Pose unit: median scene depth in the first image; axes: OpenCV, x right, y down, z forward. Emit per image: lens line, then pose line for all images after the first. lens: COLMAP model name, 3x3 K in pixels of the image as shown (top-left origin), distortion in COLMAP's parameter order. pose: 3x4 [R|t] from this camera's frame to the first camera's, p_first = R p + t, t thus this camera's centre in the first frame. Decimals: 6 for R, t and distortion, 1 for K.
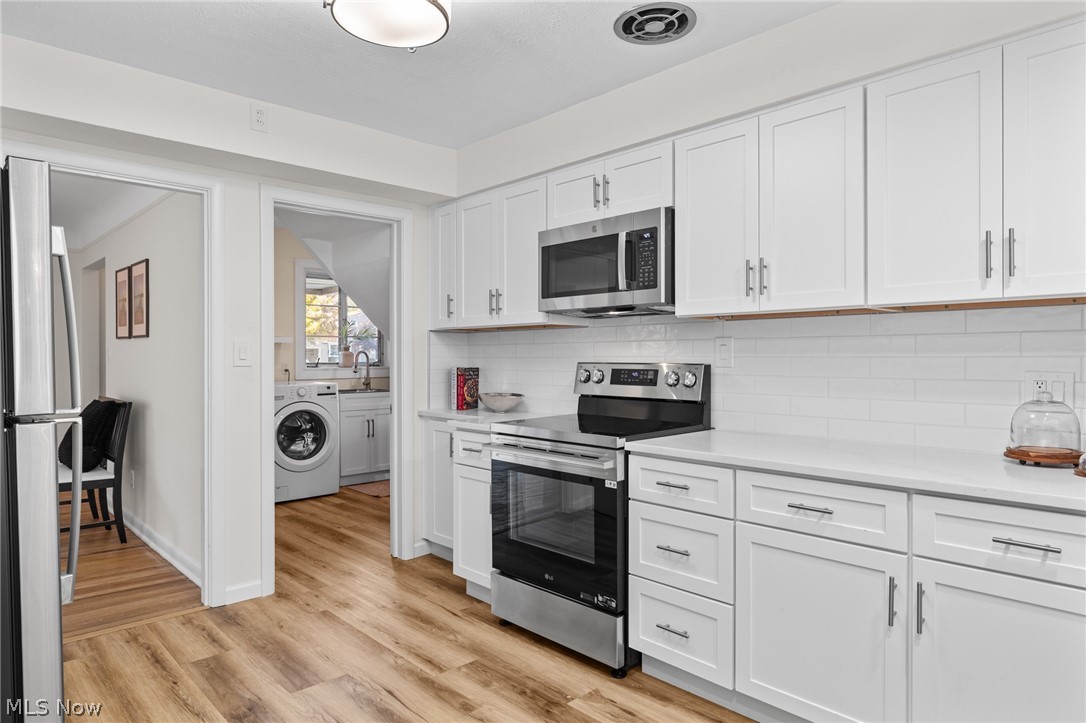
lens RADIAL K [[660.4, 0, 543.0], [0, 660.4, 361.5], [0, 0, 1]] dist [-0.001804, -0.000210]
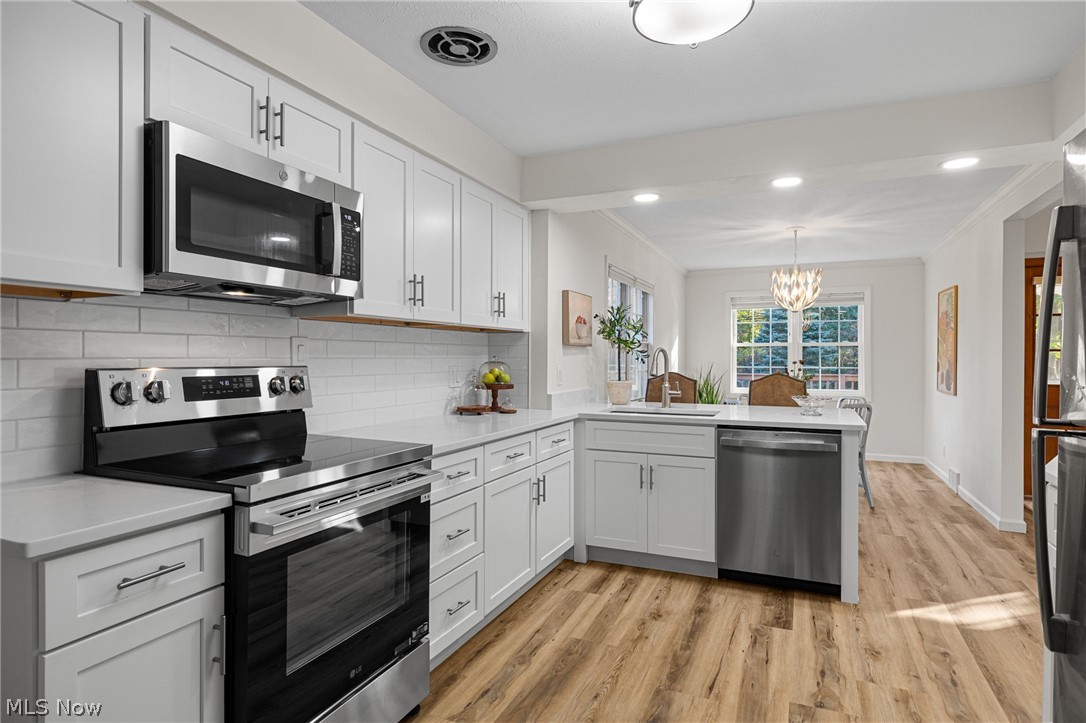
lens RADIAL K [[589.9, 0, 543.0], [0, 589.9, 361.5], [0, 0, 1]] dist [0.001165, 0.000124]
pose [[-0.382911, -0.002460, 0.923782, -0.646279], [0.008889, 0.999940, 0.006347, -0.005498], [-0.923742, 0.010642, -0.382867, 1.051641]]
